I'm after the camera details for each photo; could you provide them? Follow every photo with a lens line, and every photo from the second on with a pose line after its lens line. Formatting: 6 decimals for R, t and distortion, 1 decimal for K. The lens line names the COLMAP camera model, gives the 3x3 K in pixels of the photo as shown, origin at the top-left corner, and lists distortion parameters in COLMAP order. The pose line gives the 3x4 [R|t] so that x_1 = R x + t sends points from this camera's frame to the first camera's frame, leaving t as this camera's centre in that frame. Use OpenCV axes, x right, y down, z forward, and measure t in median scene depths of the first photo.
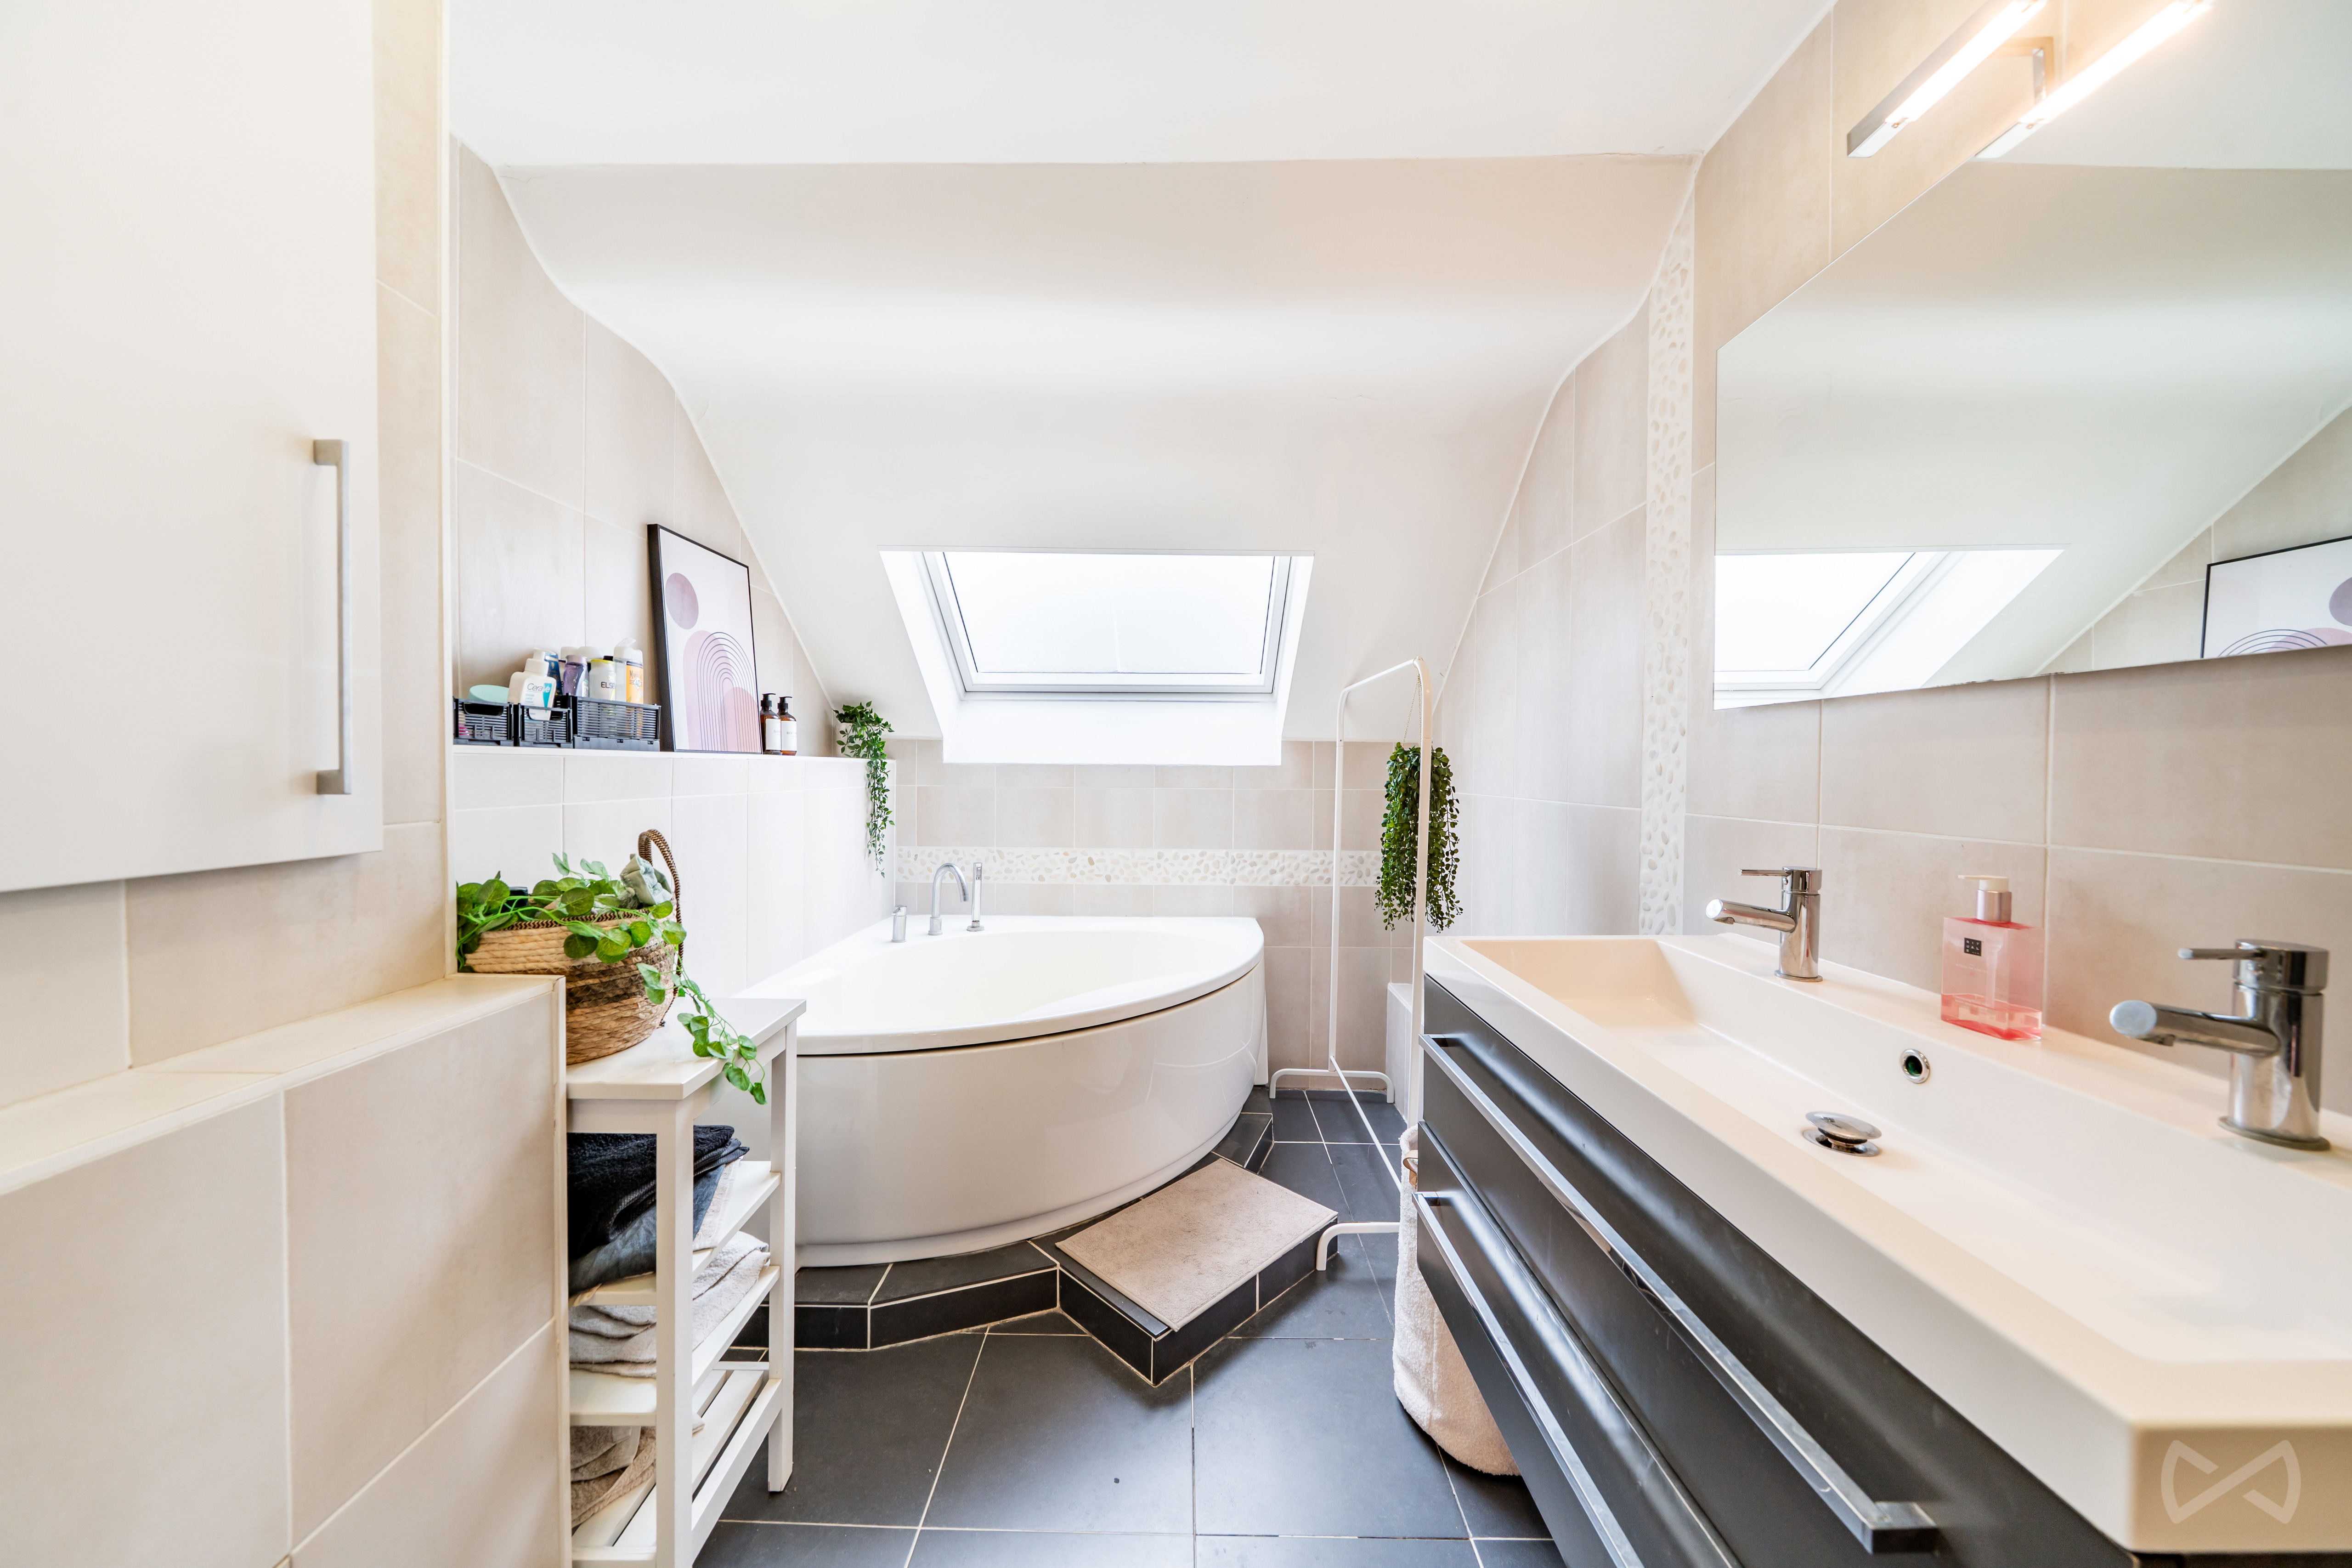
lens RADIAL K [[796.5, 0, 1172.9], [0, 796.5, 783.7], [0, 0, 1]] dist [-0.009252, -0.000056]
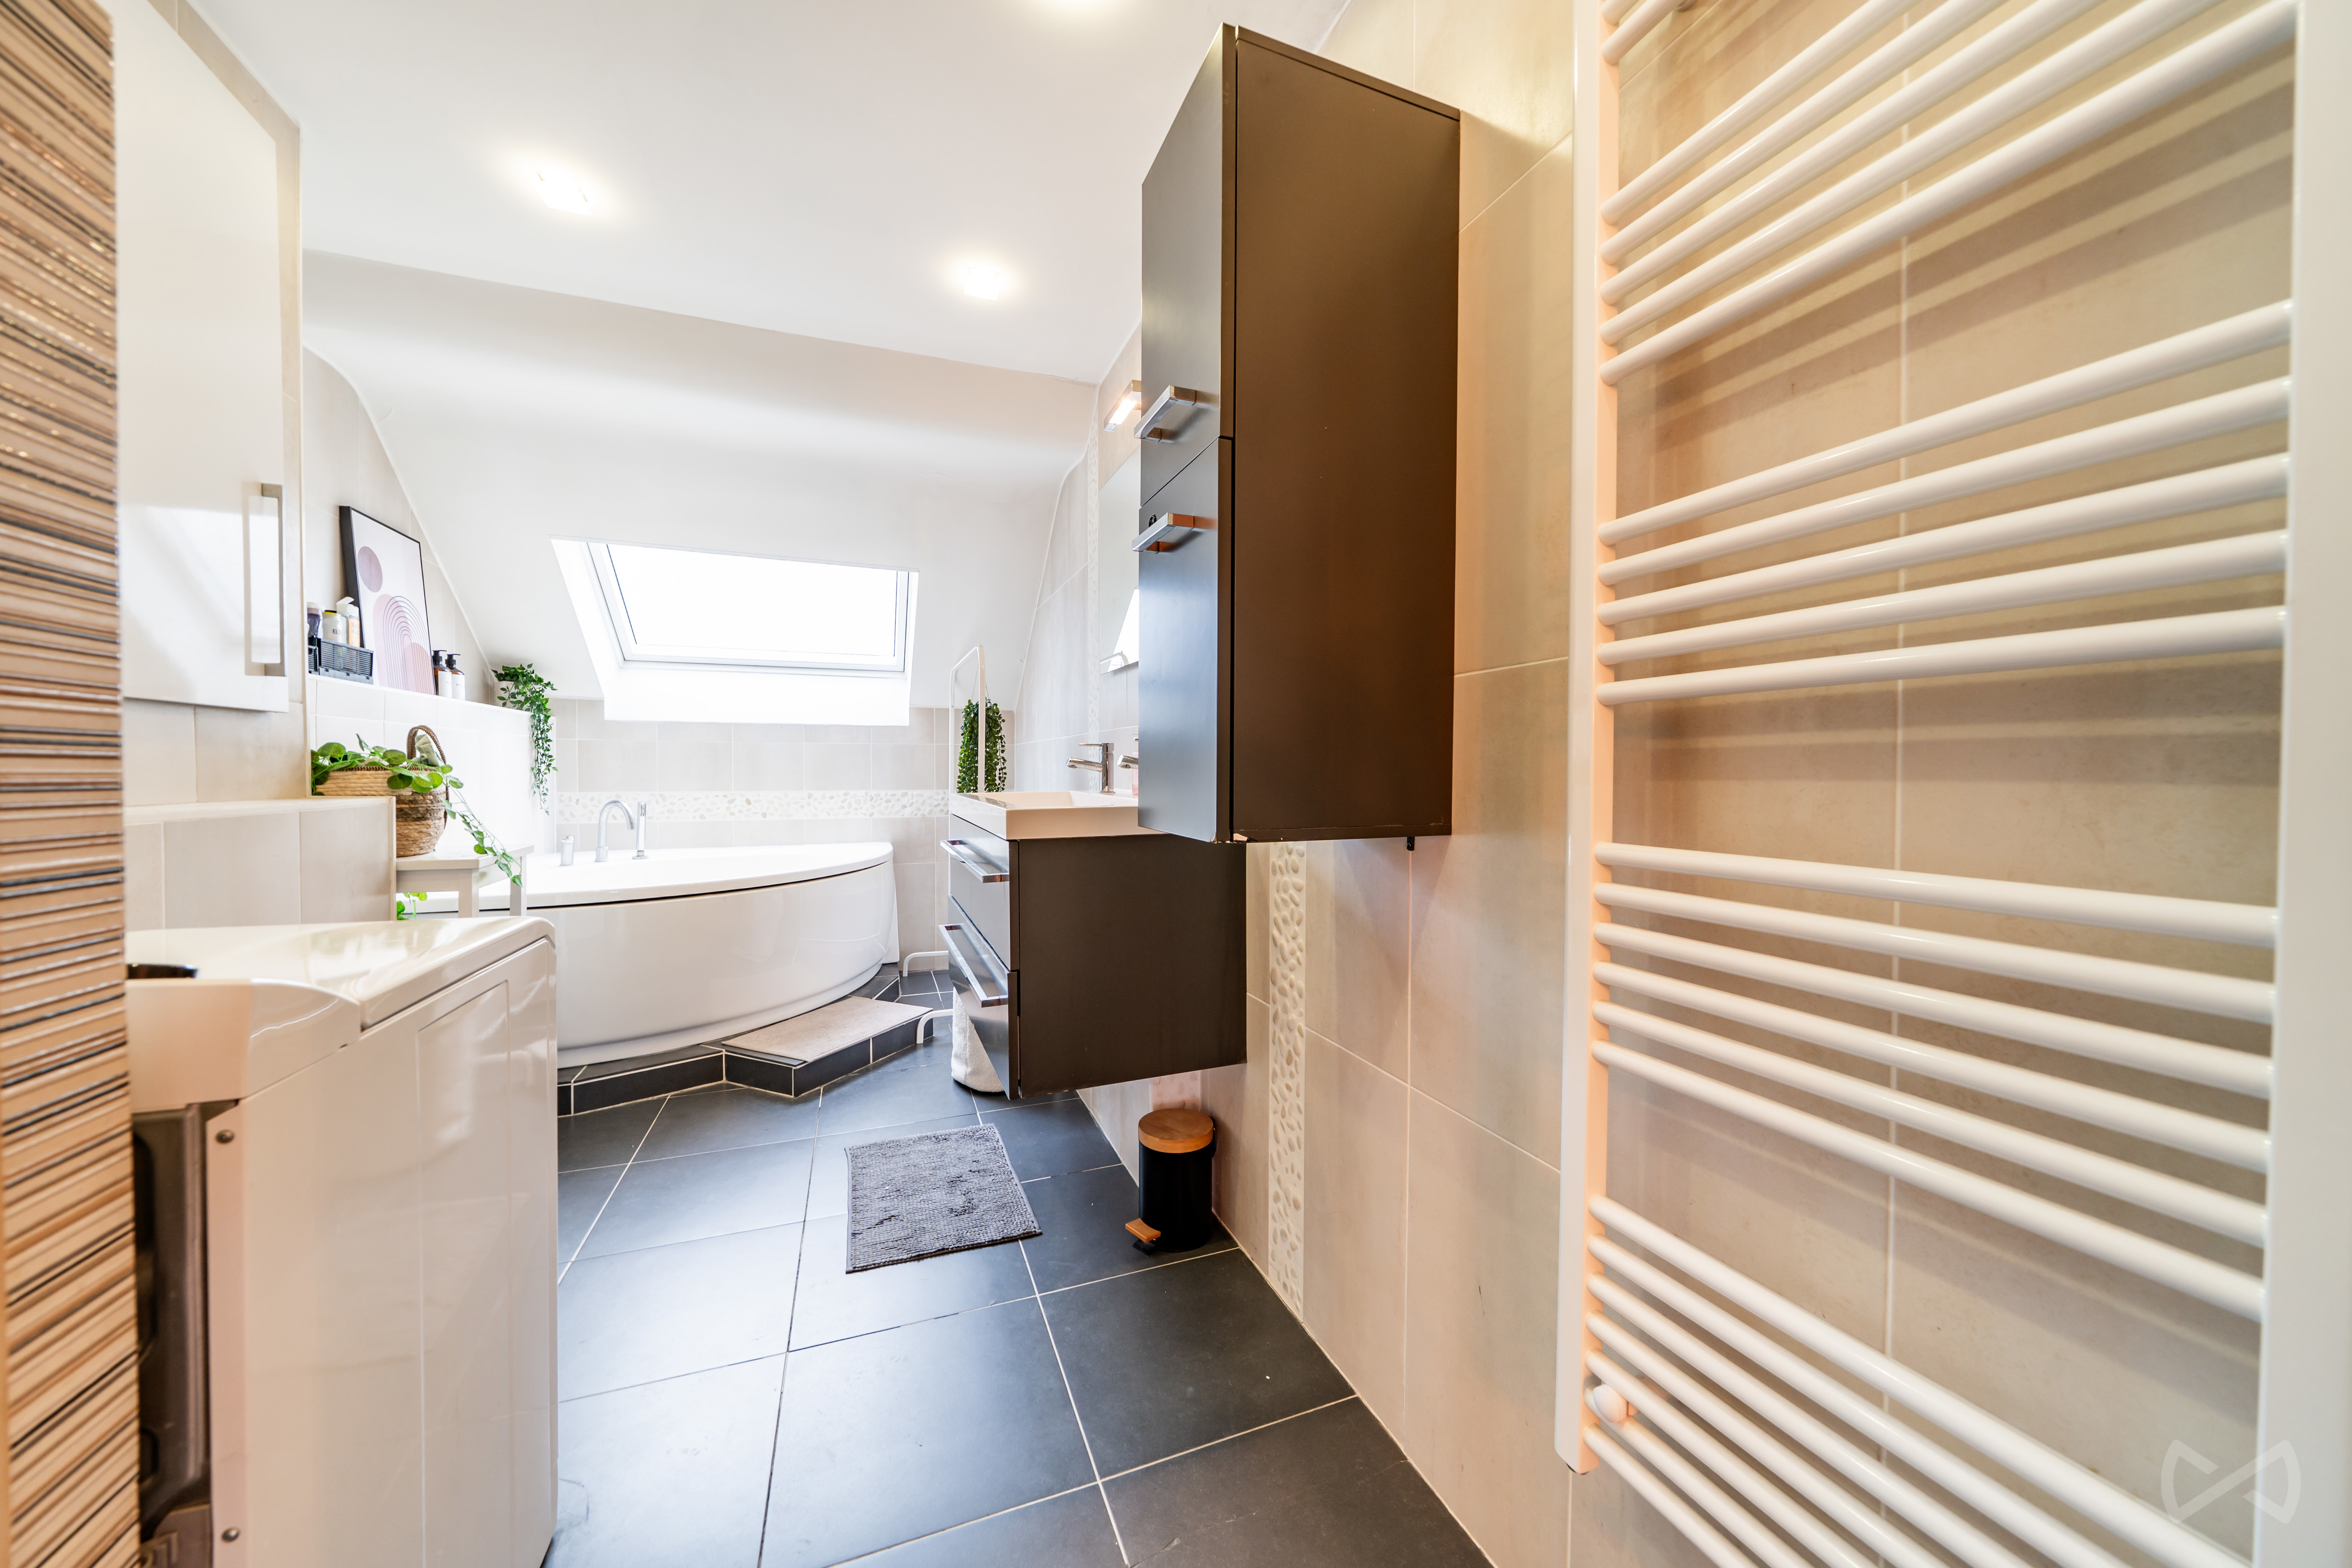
lens RADIAL K [[801.2, 0, 1176.0], [0, 801.2, 784.0], [0, 0, 1]] dist [-0.003480, -0.000100]
pose [[0.927807, -0.013605, 0.372812, 0.073512], [0.013872, 0.999902, 0.001967, 0.113228], [-0.372802, 0.003346, 0.927905, -0.588069]]
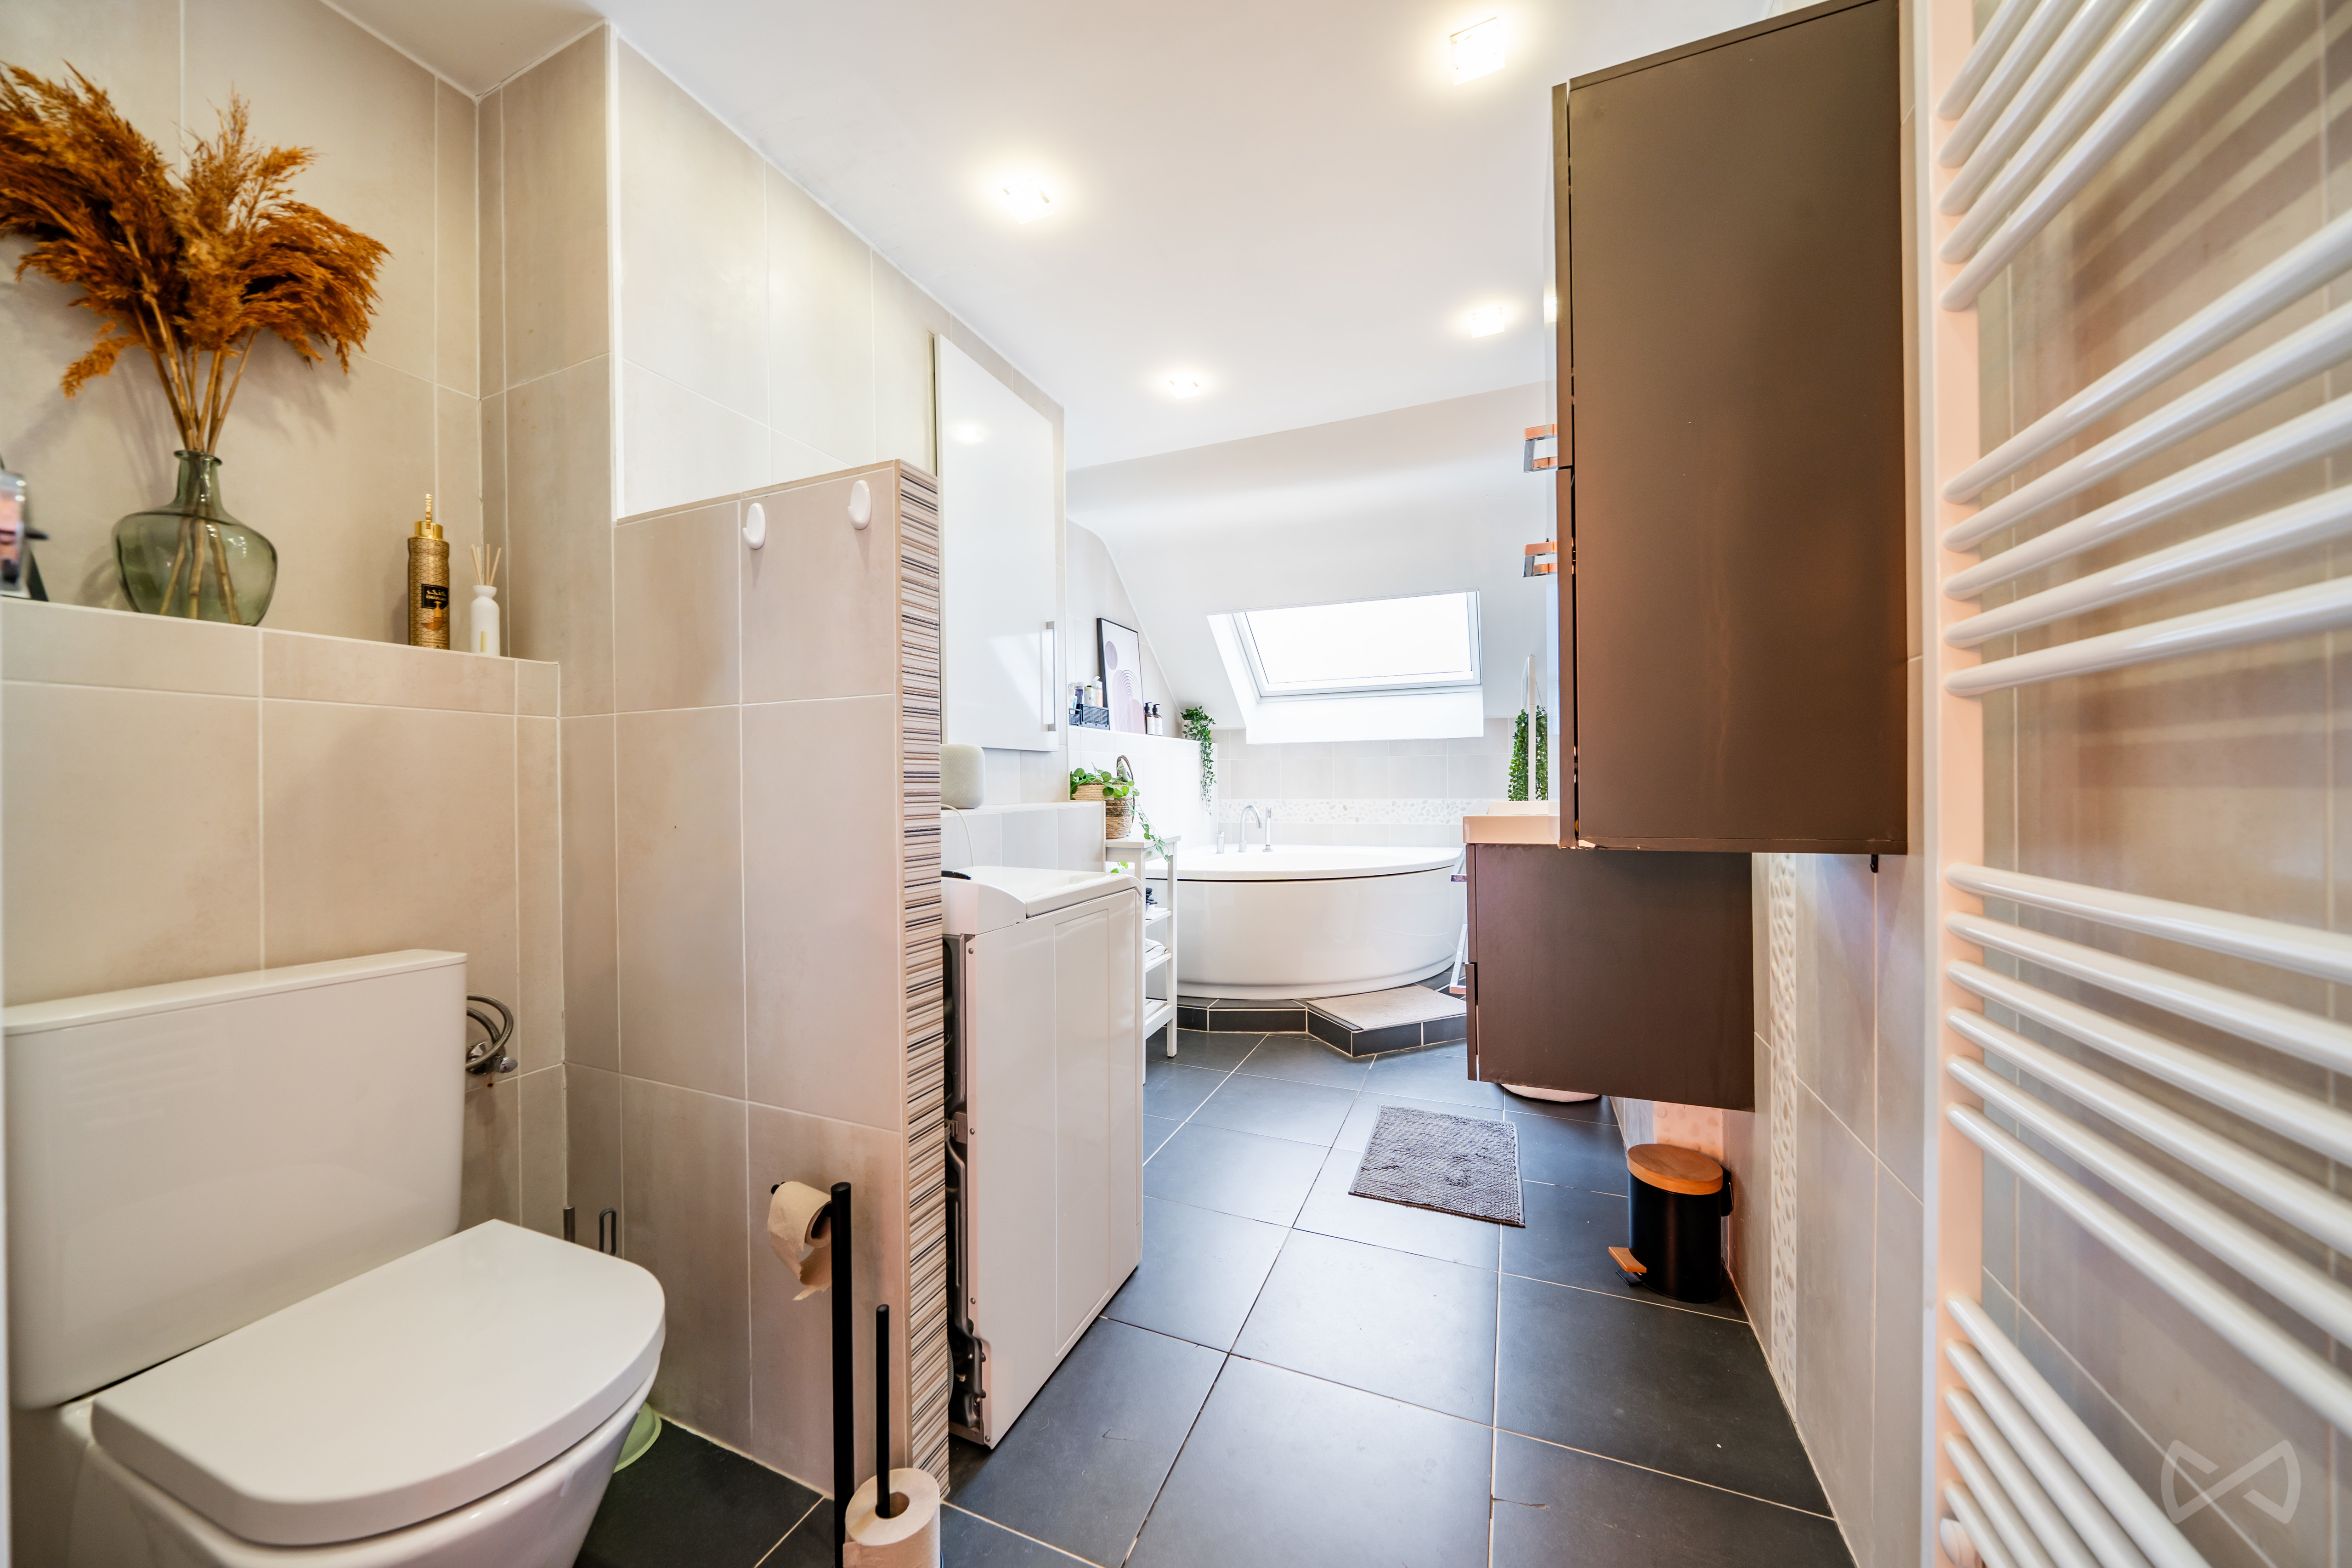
lens RADIAL K [[812.1, 0, 1176.0], [0, 812.1, 784.0], [0, 0, 1]] dist [-0.000312, 0.000028]
pose [[0.927251, -0.018779, -0.373968, 0.245907], [0.012499, 0.999737, -0.019210, 0.115983], [0.374231, 0.013138, 0.927243, -0.727842]]
